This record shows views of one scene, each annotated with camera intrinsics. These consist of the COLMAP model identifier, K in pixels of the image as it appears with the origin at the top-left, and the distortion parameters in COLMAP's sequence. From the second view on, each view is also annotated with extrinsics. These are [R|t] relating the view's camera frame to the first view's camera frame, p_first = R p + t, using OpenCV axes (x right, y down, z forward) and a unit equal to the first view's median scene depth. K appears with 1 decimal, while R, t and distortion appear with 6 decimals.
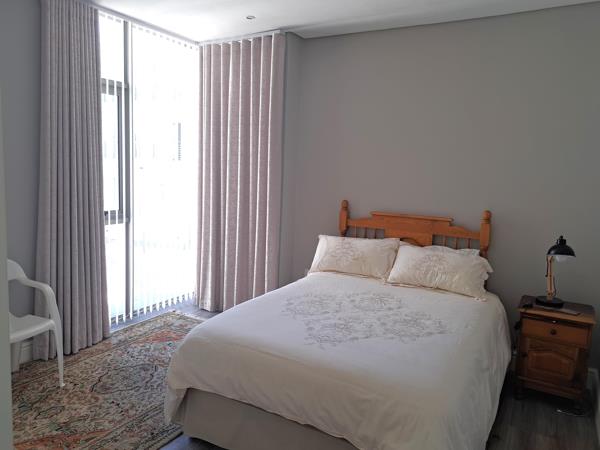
lens RADIAL K [[451.2, 0, 300.0], [0, 451.2, 225.0], [0, 0, 1]] dist [0.044589, -0.002690]
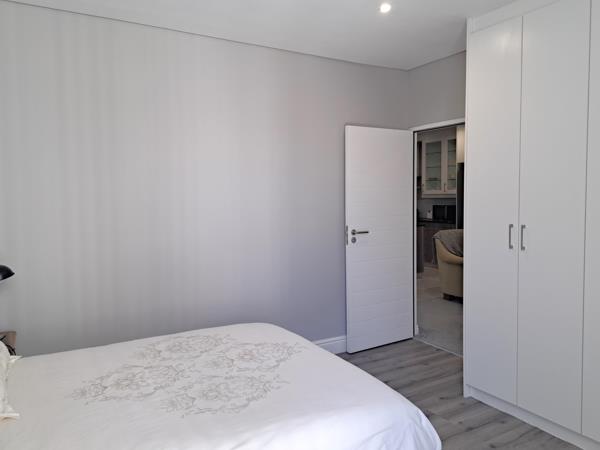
lens RADIAL K [[451.2, 0, 300.0], [0, 451.2, 225.0], [0, 0, 1]] dist [0.044589, -0.002690]
pose [[-0.875696, -0.063674, 0.478646, -0.412786], [0.036254, 0.979799, 0.196671, -0.212132], [-0.481500, 0.189576, -0.855698, 1.617603]]
